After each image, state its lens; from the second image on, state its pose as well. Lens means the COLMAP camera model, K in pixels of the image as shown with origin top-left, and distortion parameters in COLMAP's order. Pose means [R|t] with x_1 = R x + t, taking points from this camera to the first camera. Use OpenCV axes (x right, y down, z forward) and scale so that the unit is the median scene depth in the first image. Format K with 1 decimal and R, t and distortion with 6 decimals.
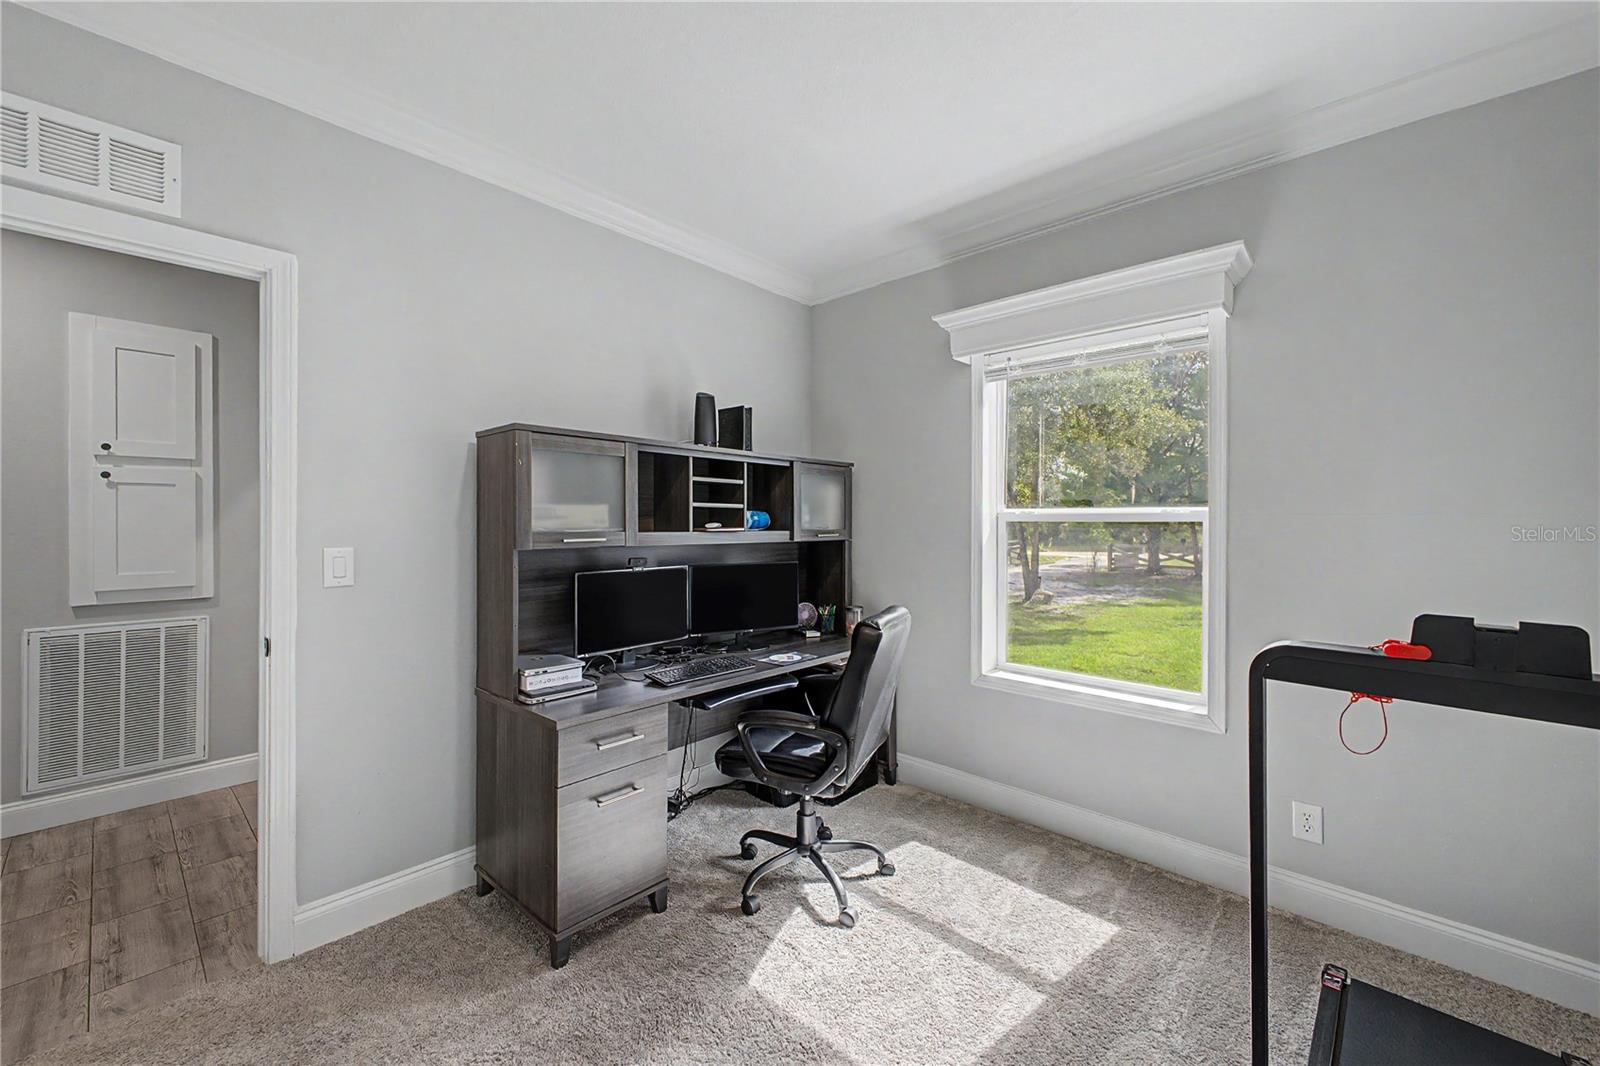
lens RADIAL K [[634.4, 0, 798.5], [0, 634.4, 525.3], [0, 0, 1]] dist [0.003772, 0.000084]
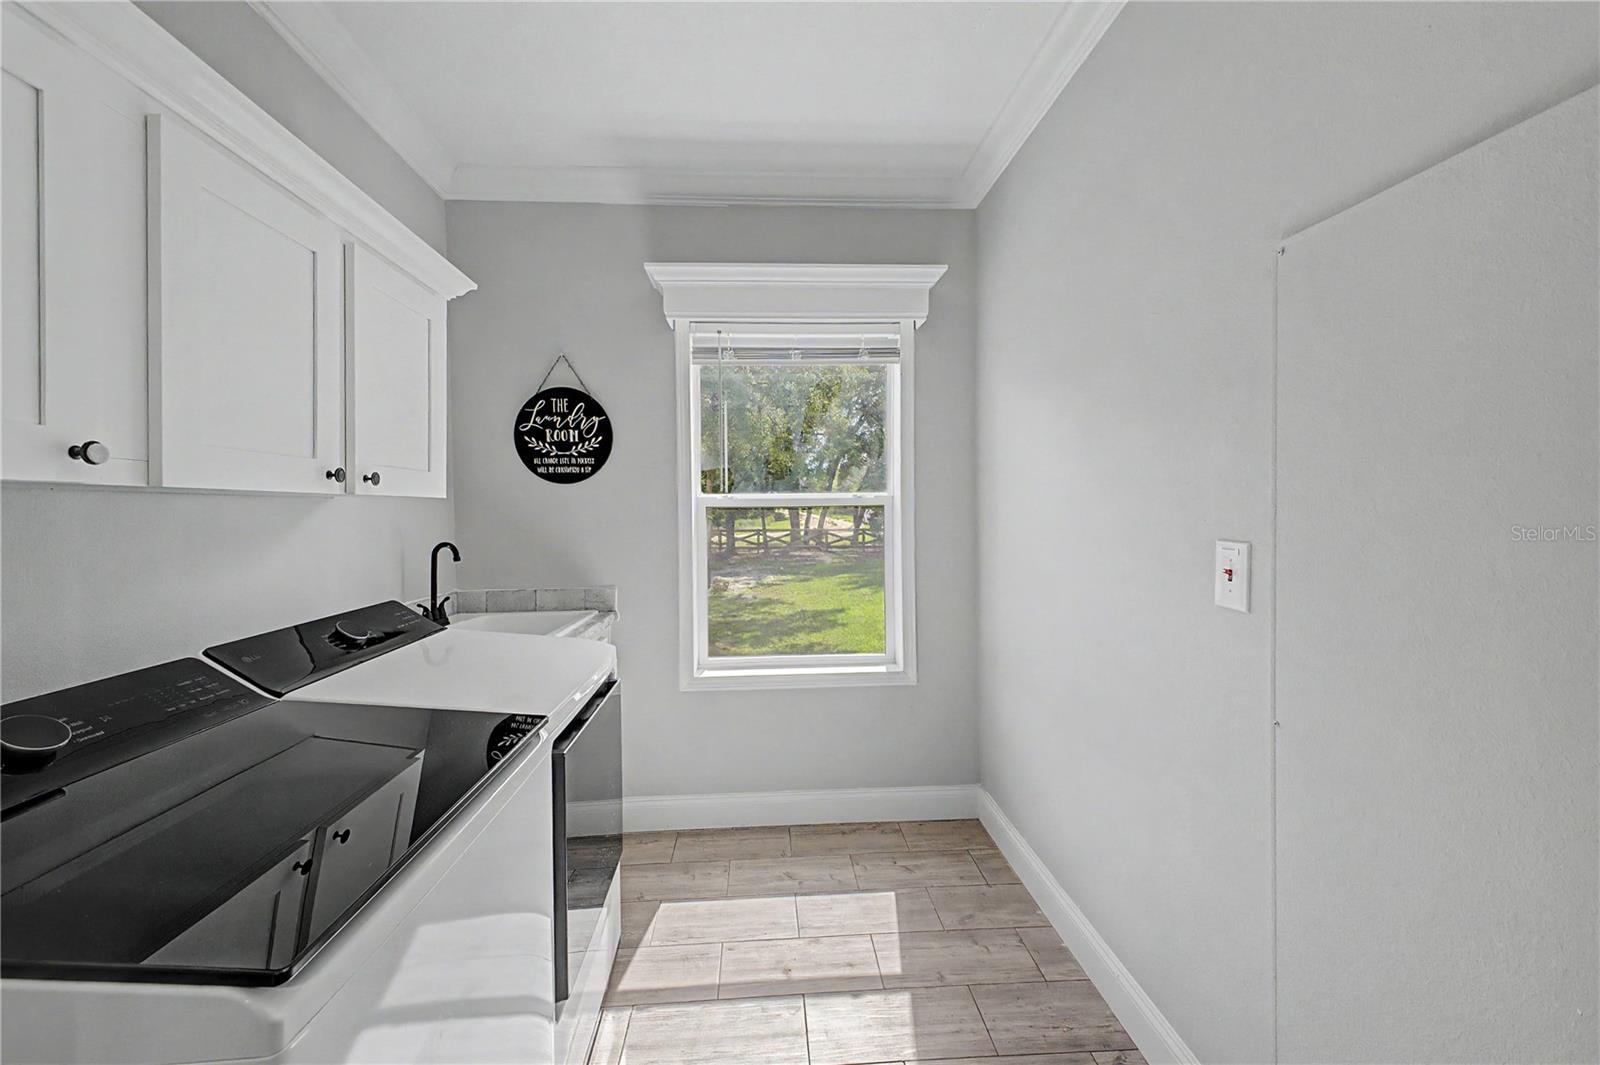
lens RADIAL K [[634.4, 0, 794.8], [0, 634.4, 524.5], [0, 0, 1]] dist [0.003772, 0.000084]
pose [[0.693273, -0.034757, 0.719836, -0.257667], [0.019090, 0.999372, 0.029869, -0.007265], [-0.720422, -0.006966, 0.693501, 0.274618]]
